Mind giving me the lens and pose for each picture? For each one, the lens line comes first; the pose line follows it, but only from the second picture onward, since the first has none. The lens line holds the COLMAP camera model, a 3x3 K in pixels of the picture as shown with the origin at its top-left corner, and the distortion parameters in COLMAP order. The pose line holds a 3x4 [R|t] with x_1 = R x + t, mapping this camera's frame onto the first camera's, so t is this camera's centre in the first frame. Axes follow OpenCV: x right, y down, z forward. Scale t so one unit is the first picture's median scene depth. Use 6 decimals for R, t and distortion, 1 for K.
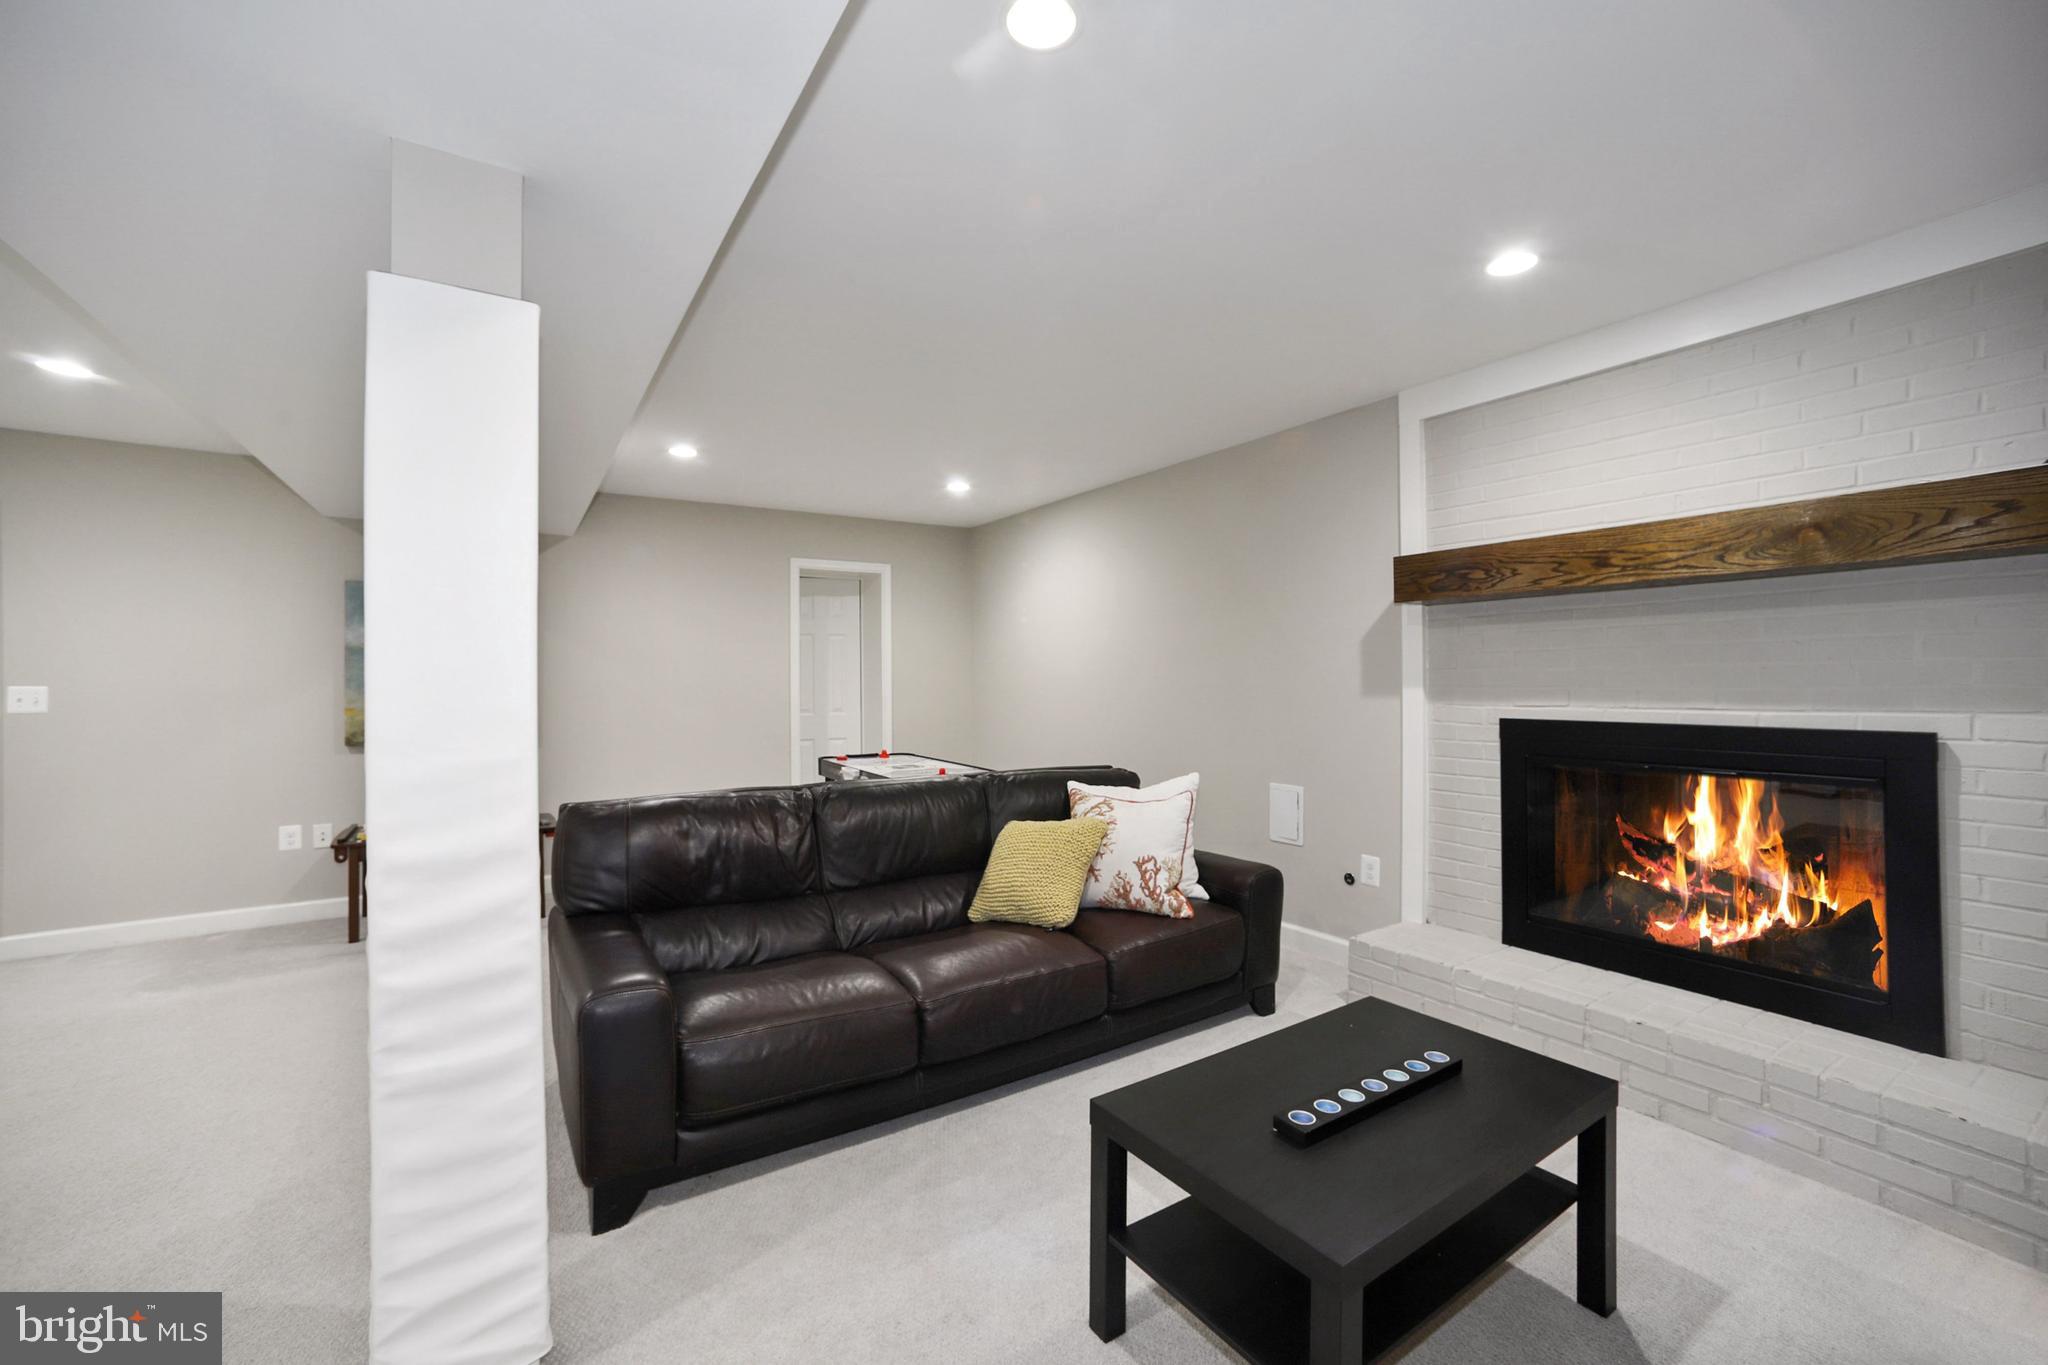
lens RADIAL K [[816.6, 0, 1028.0], [0, 816.6, 680.5], [0, 0, 1]] dist [-0.001741, 0.000422]
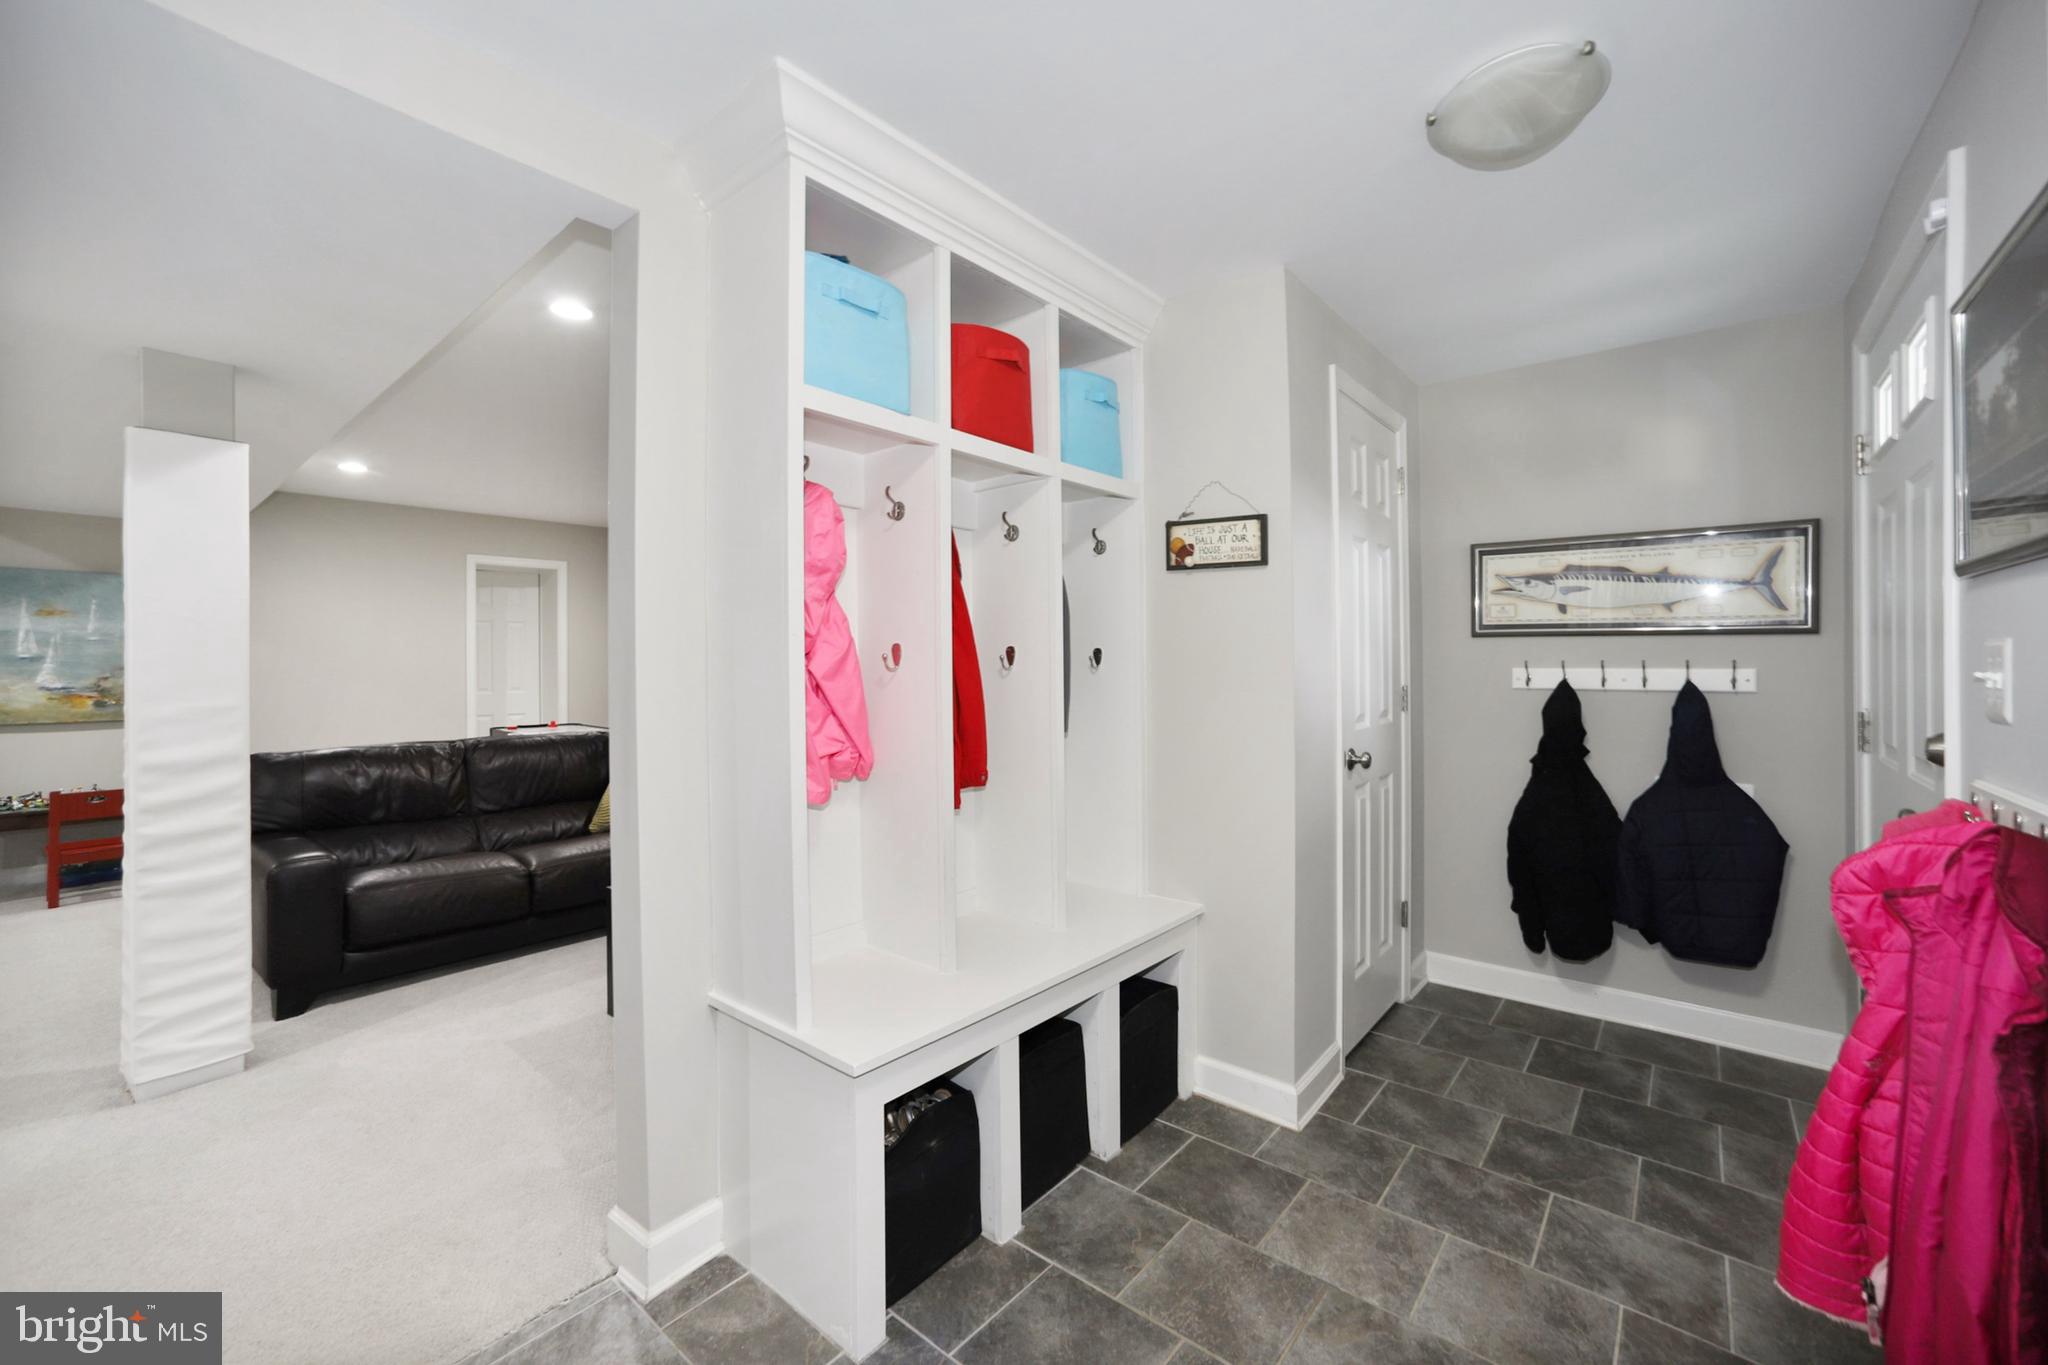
lens RADIAL K [[816.6, 0, 1016.8], [0, 816.6, 682.8], [0, 0, 1]] dist [-0.001741, 0.000422]
pose [[0.962198, 0.009081, 0.272200, 0.258368], [-0.014259, 0.999753, 0.017051, -0.000130], [-0.271978, -0.020288, 0.962090, -0.572422]]
